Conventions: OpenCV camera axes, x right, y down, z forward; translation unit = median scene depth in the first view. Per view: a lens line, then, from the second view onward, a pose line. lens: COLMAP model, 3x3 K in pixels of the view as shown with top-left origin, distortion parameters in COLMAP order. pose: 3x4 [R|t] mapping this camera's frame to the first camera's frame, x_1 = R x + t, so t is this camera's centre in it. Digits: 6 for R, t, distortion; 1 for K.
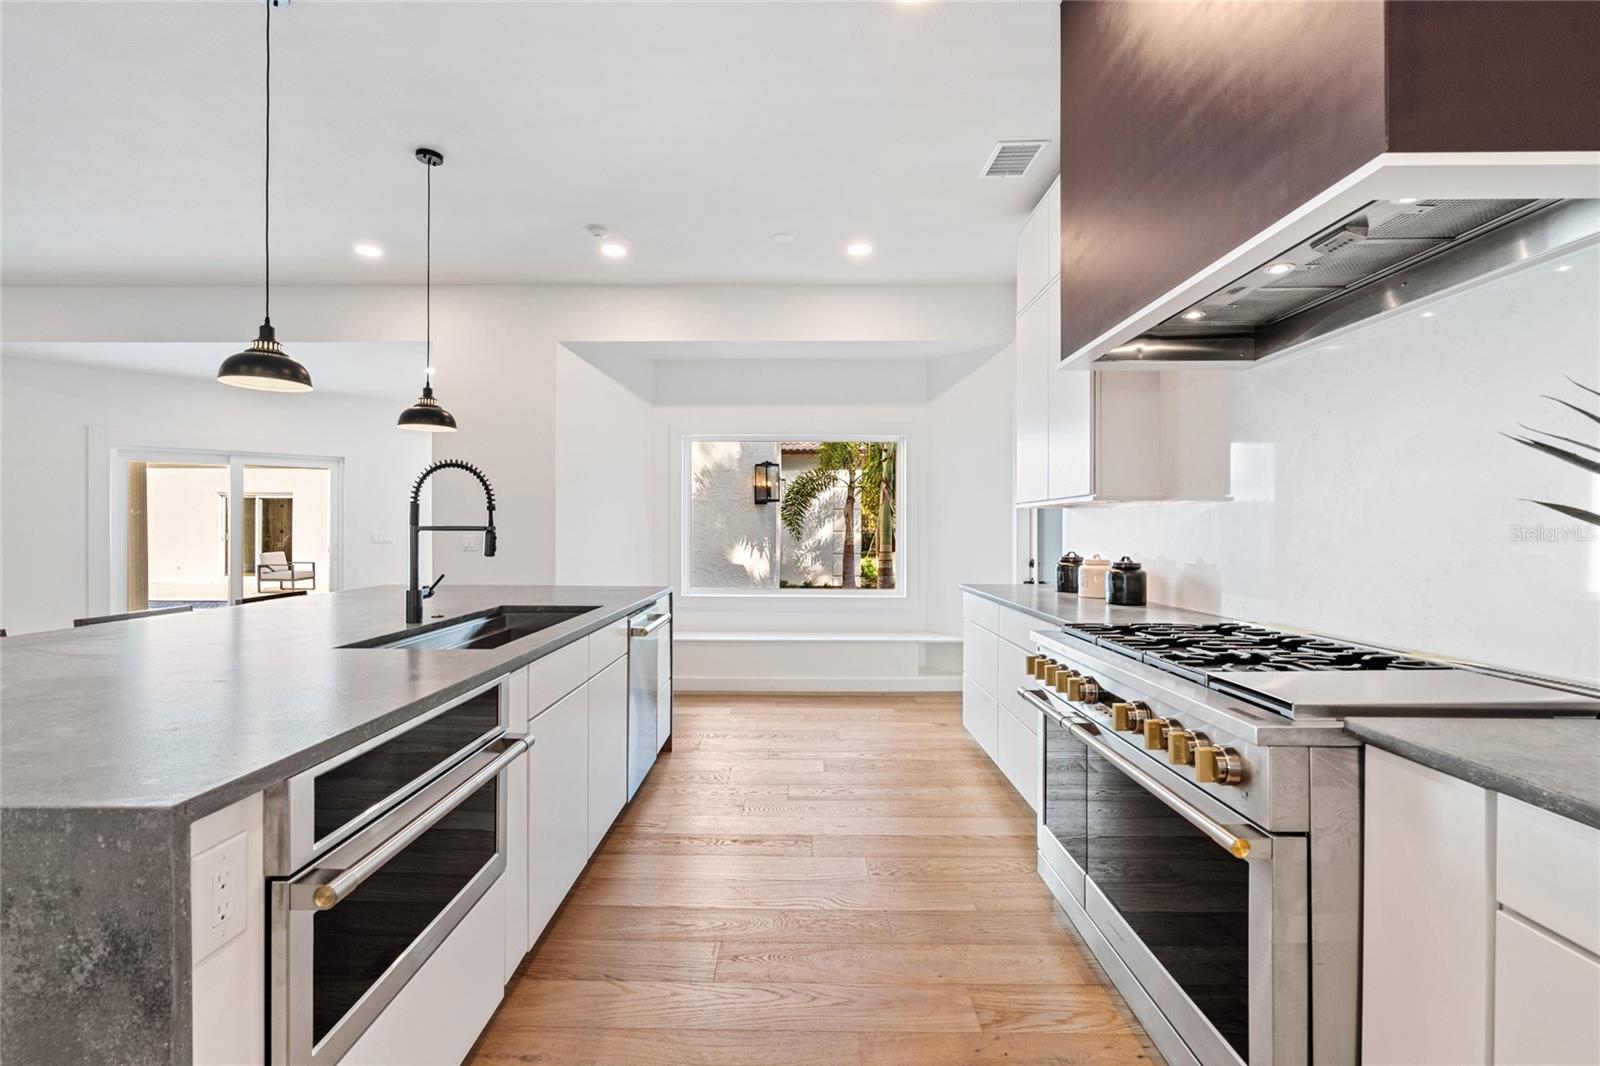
lens RADIAL K [[726.1, 0, 795.5], [0, 726.1, 534.5], [0, 0, 1]] dist [-0.005731, 0.001241]
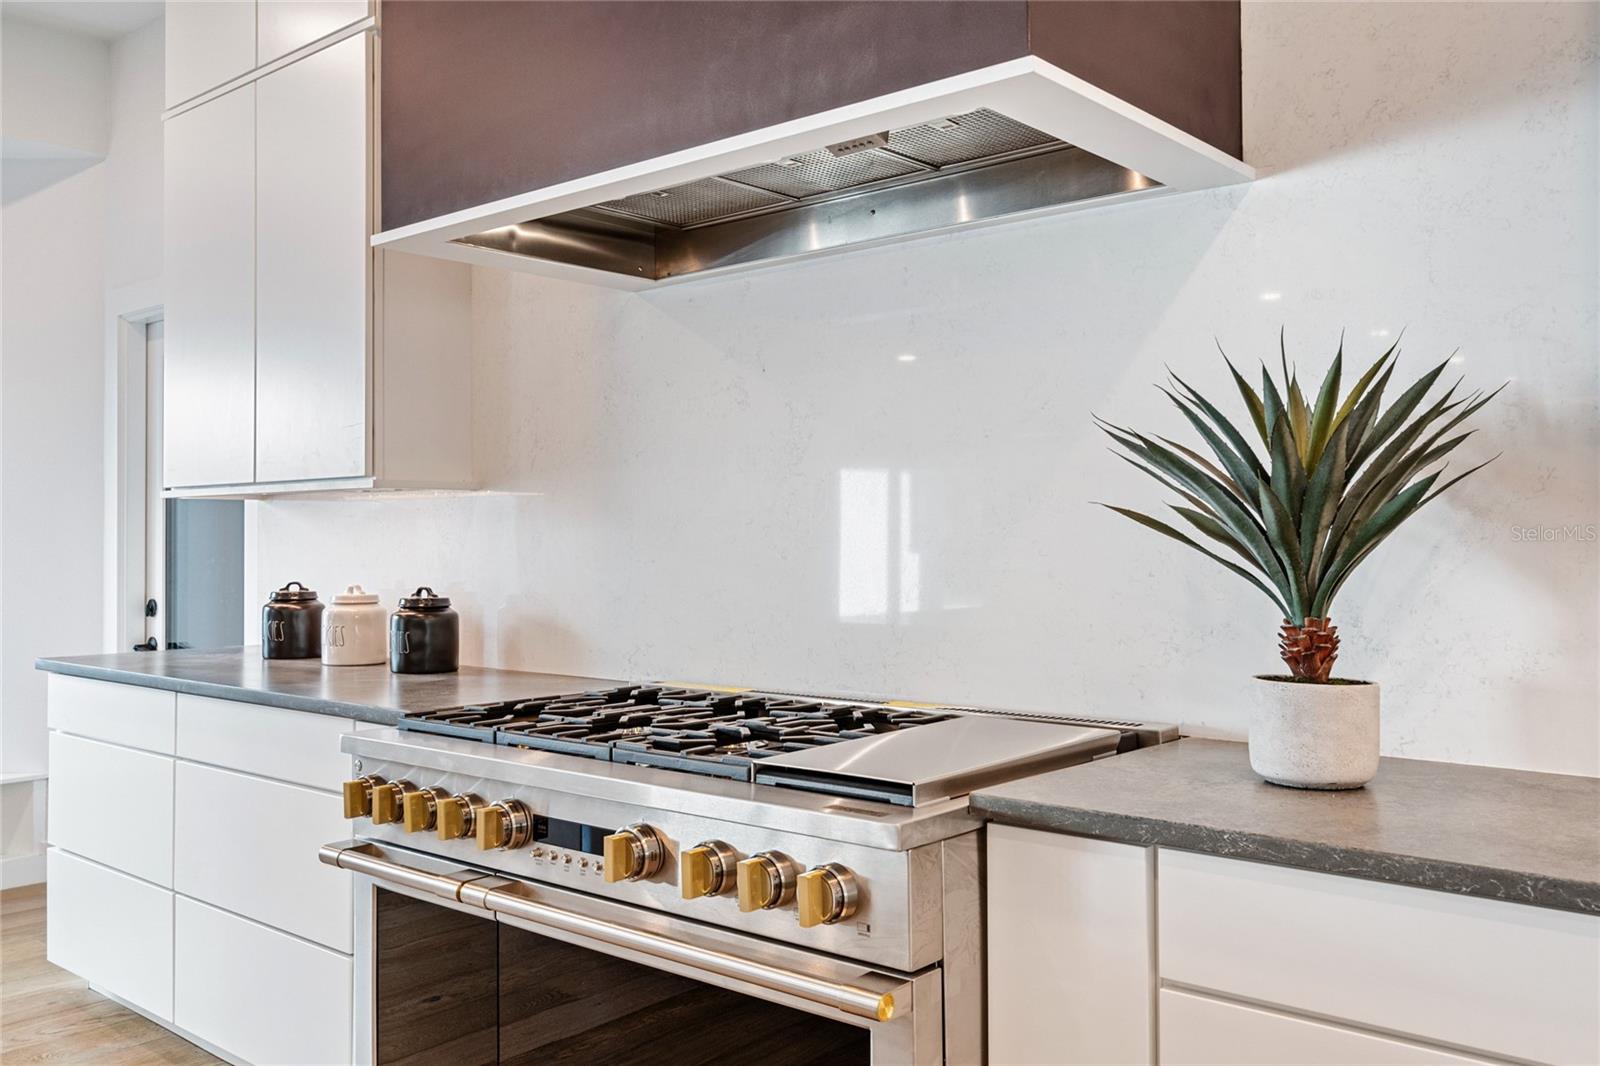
lens RADIAL K [[1349.4, 0, 793.9], [0, 1349.4, 522.9], [0, 0, 1]] dist [-0.002869, -0.004796]
pose [[0.647196, 0.005094, 0.762307, -0.207276], [0.009649, 0.999843, -0.014873, -0.002114], [-0.762263, 0.016981, 0.647045, 0.119880]]
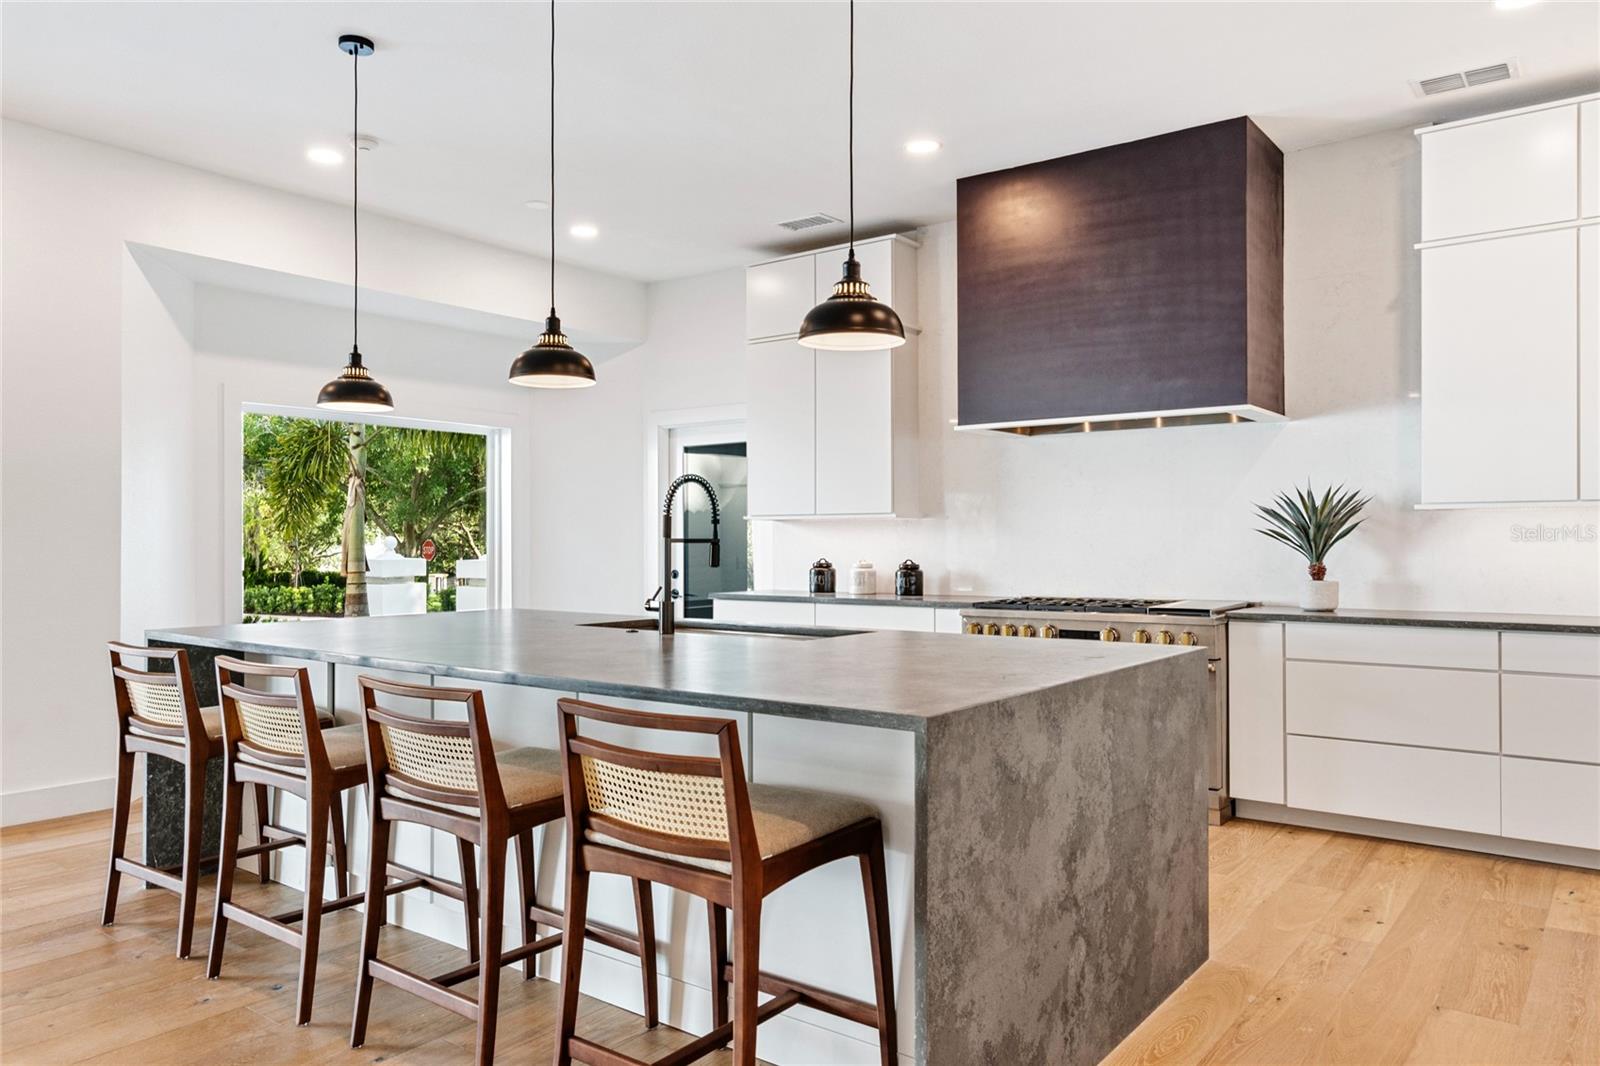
lens RADIAL K [[1109.3, 0, 796.7], [0, 1109.3, 526.1], [0, 0, 1]] dist [0.006186, -0.001687]
pose [[0.597777, 0.006664, 0.801635, -1.659793], [0.009032, 0.999846, -0.015048, -0.003558], [-0.801612, 0.016236, 0.597625, -0.070617]]
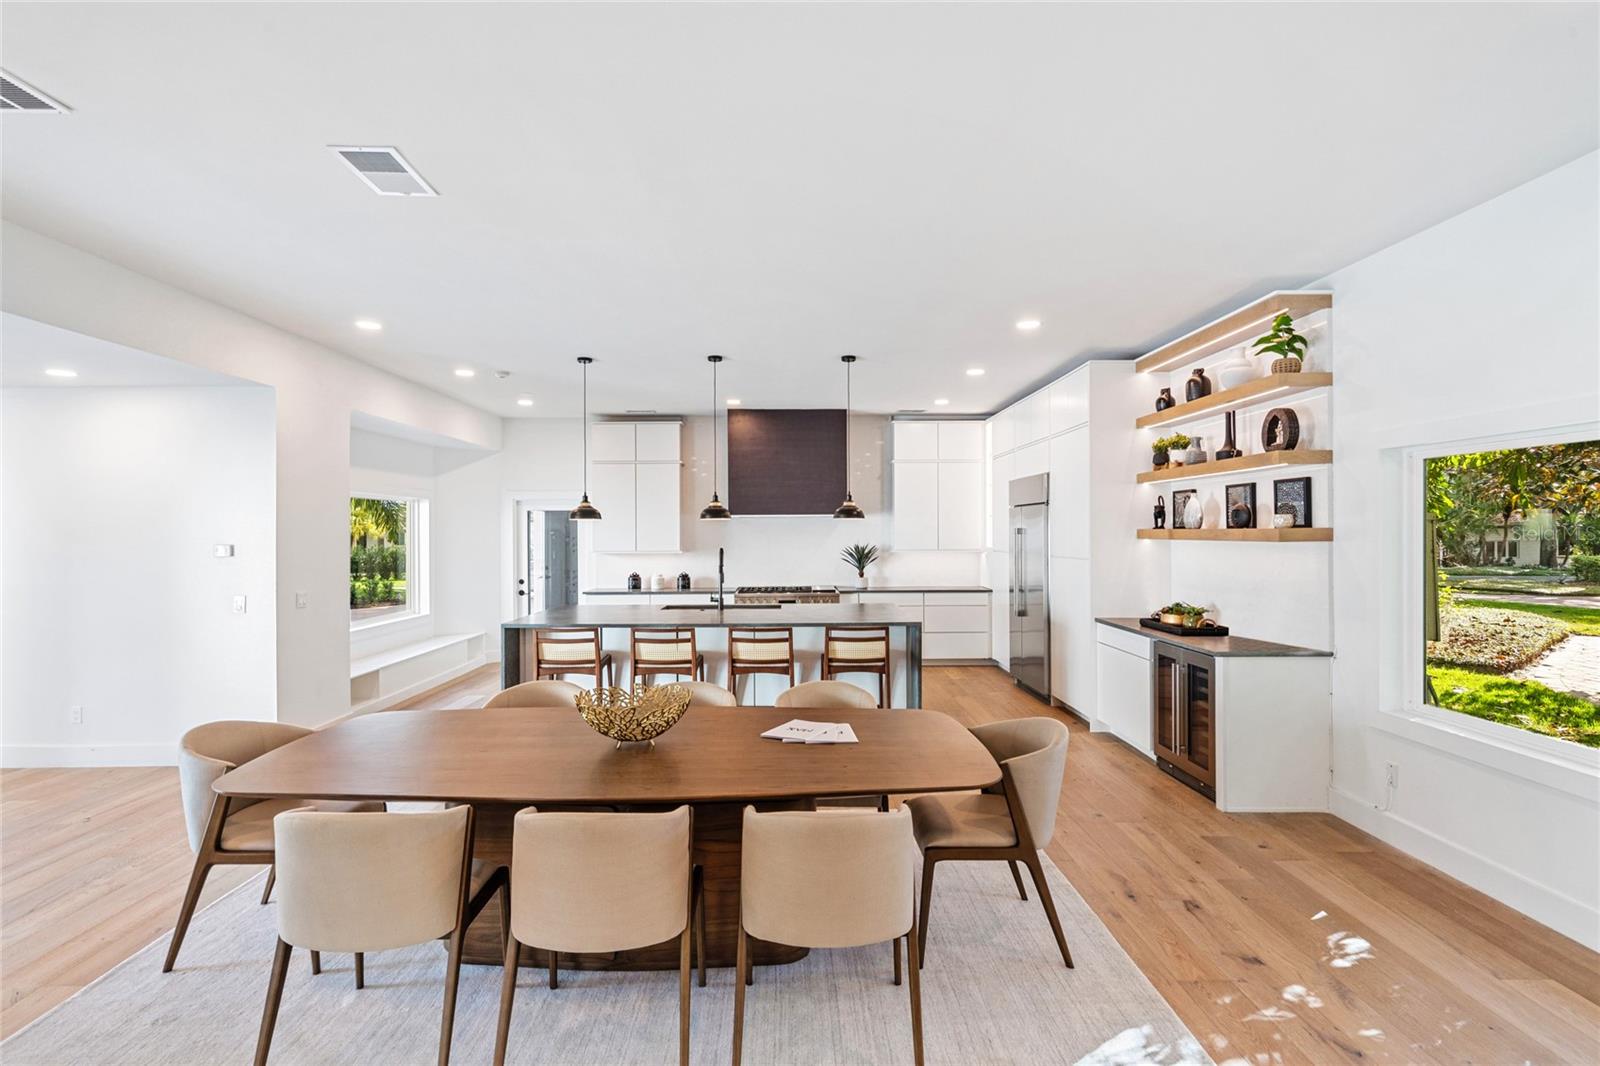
lens RADIAL K [[790.7, 0, 801.1], [0, 790.7, 536.4], [0, 0, 1]] dist [-0.000958, 0.002992]
pose [[-0.023535, -0.007736, 0.999693, -3.427491], [0.011403, 0.999903, 0.008006, -0.167837], [-0.999658, 0.011588, -0.023445, 0.771331]]
